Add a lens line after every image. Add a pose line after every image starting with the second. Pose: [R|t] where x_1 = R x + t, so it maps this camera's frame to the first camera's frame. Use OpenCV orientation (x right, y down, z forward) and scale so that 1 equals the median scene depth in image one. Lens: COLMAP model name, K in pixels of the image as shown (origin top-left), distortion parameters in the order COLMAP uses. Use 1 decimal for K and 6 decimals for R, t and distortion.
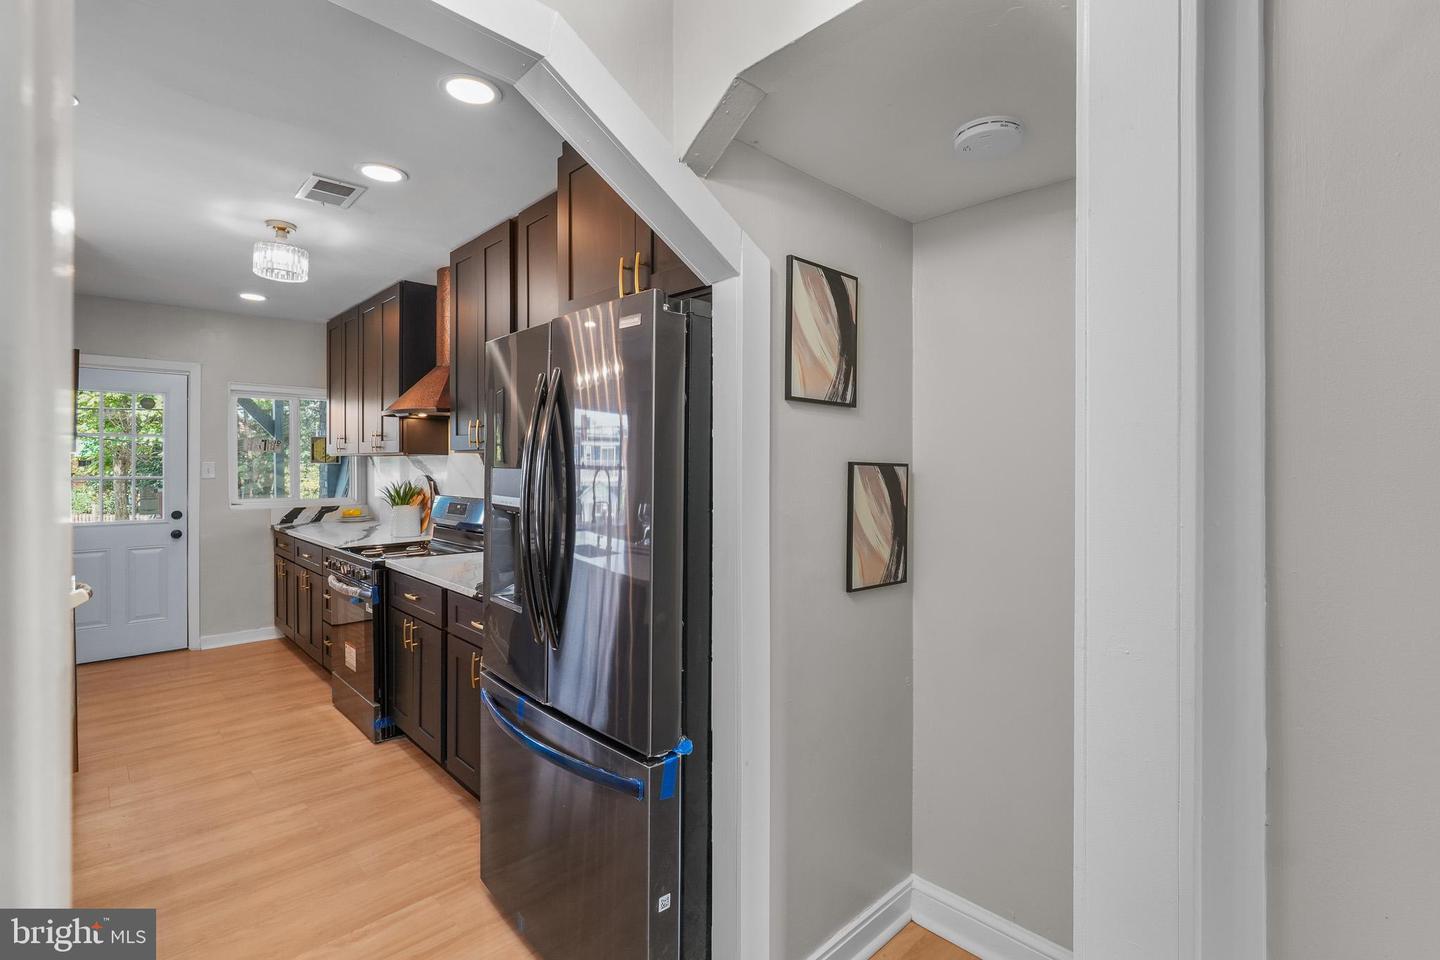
lens RADIAL K [[665.3, 0, 723.9], [0, 665.3, 475.7], [0, 0, 1]] dist [-0.001105, -0.000276]
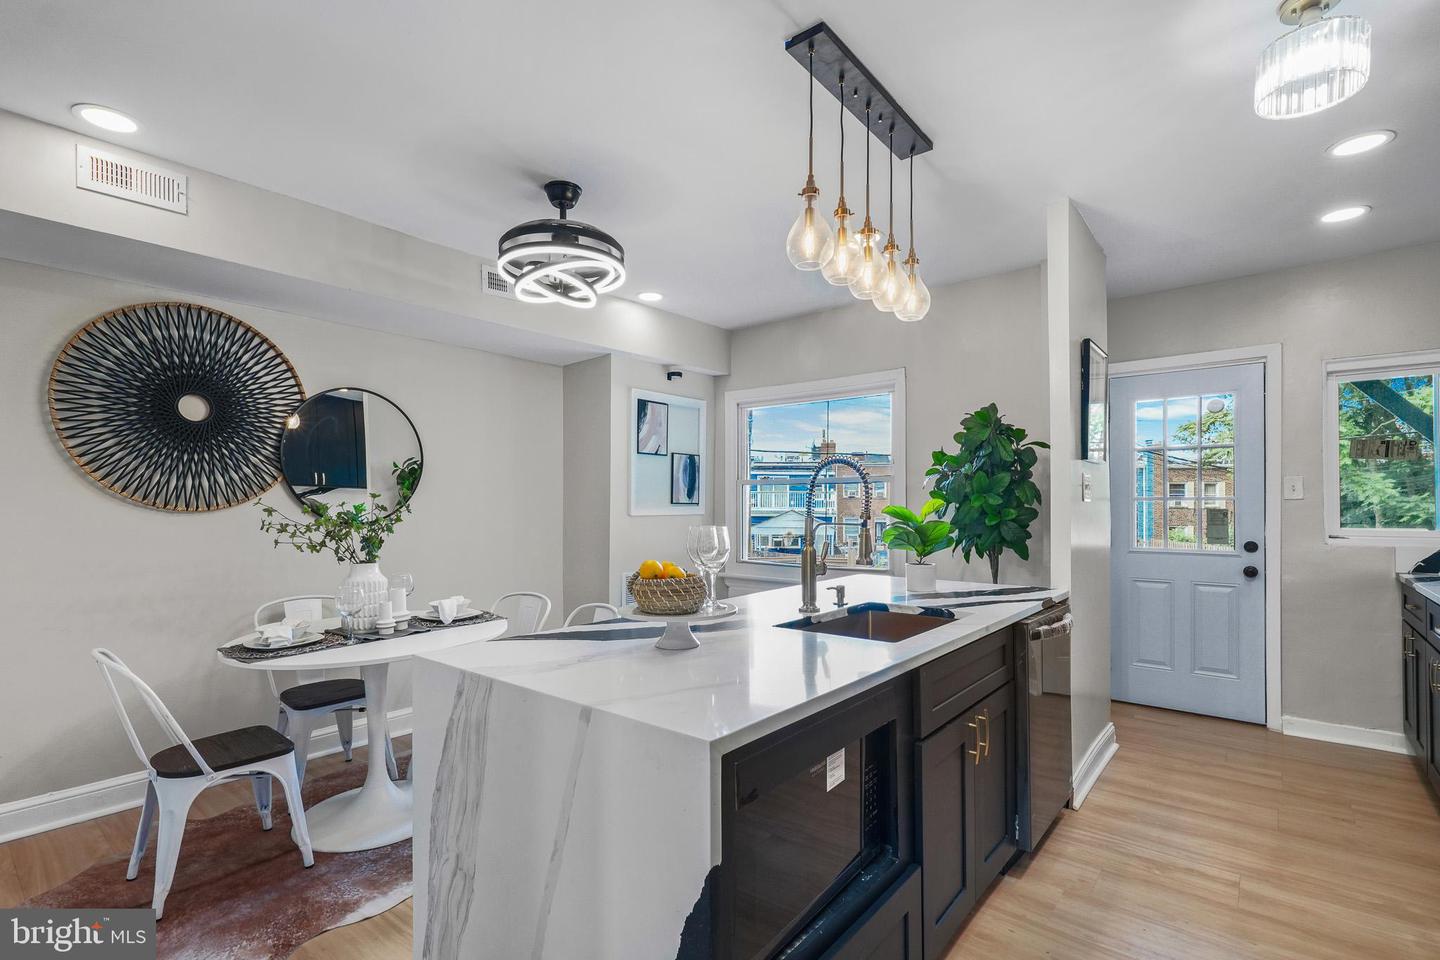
lens RADIAL K [[665.3, 0, 719.2], [0, 665.3, 492.1], [0, 0, 1]] dist [-0.001105, -0.000276]
pose [[0.104313, -0.022793, -0.994283, -0.120536], [-0.014327, 0.999599, -0.024418, 0.023511], [0.994441, 0.016792, 0.103944, 0.306469]]
